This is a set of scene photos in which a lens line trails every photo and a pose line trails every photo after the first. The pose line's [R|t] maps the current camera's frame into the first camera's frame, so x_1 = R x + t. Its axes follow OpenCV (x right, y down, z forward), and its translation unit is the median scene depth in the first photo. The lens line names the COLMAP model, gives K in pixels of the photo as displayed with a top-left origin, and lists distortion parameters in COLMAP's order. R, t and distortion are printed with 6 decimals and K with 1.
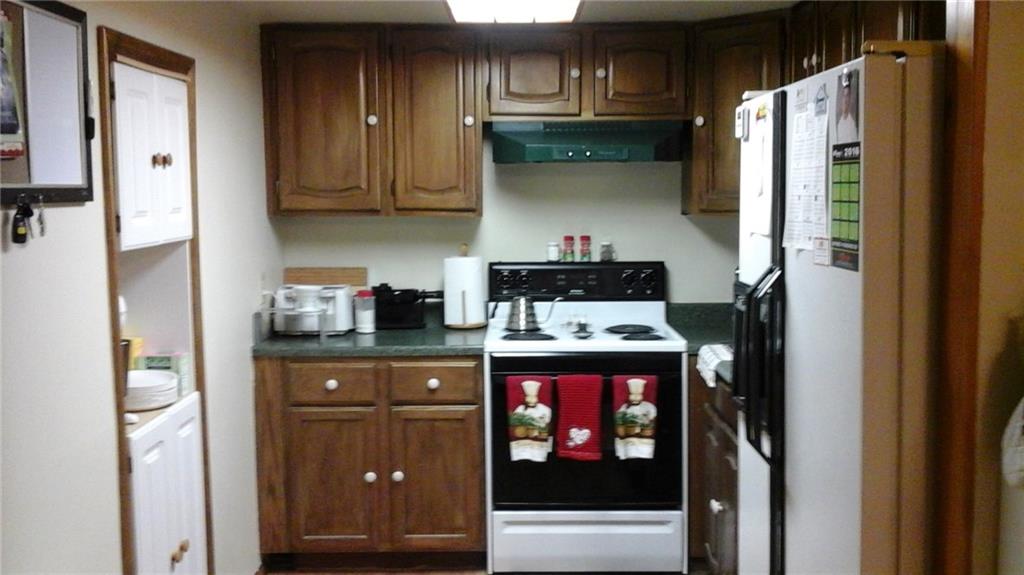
lens RADIAL K [[1035.8, 0, 512.0], [0, 1035.8, 287.5], [0, 0, 1]] dist [0.145473, -0.361661]
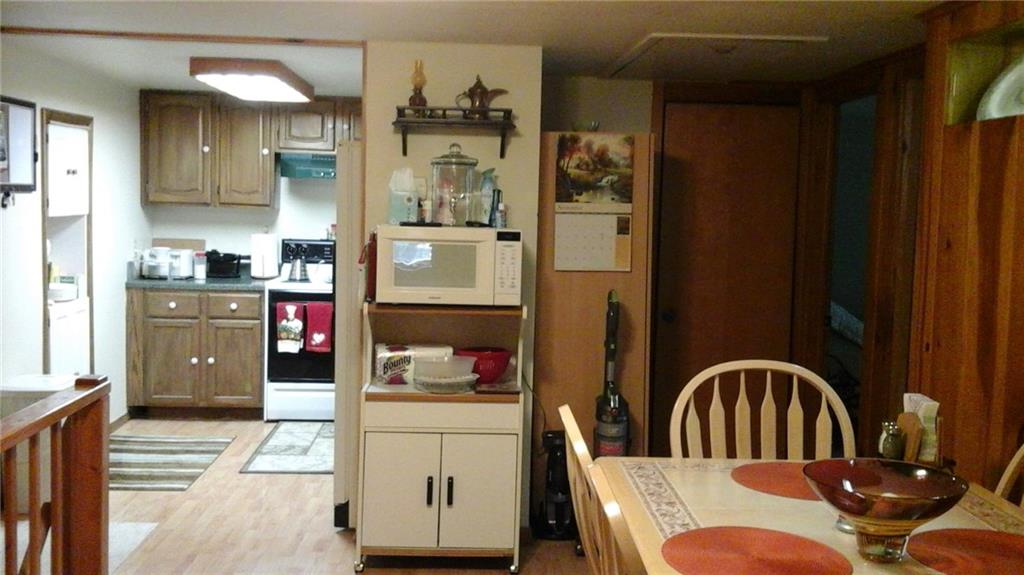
lens RADIAL K [[1114.5, 0, 511.7], [0, 1114.5, 271.4], [0, 0, 1]] dist [0.090081, 0.001251]
pose [[0.998997, 0.028278, 0.034704, 0.307500], [-0.027232, 0.999171, -0.030251, 0.077550], [-0.035531, 0.029275, 0.998940, -0.832408]]
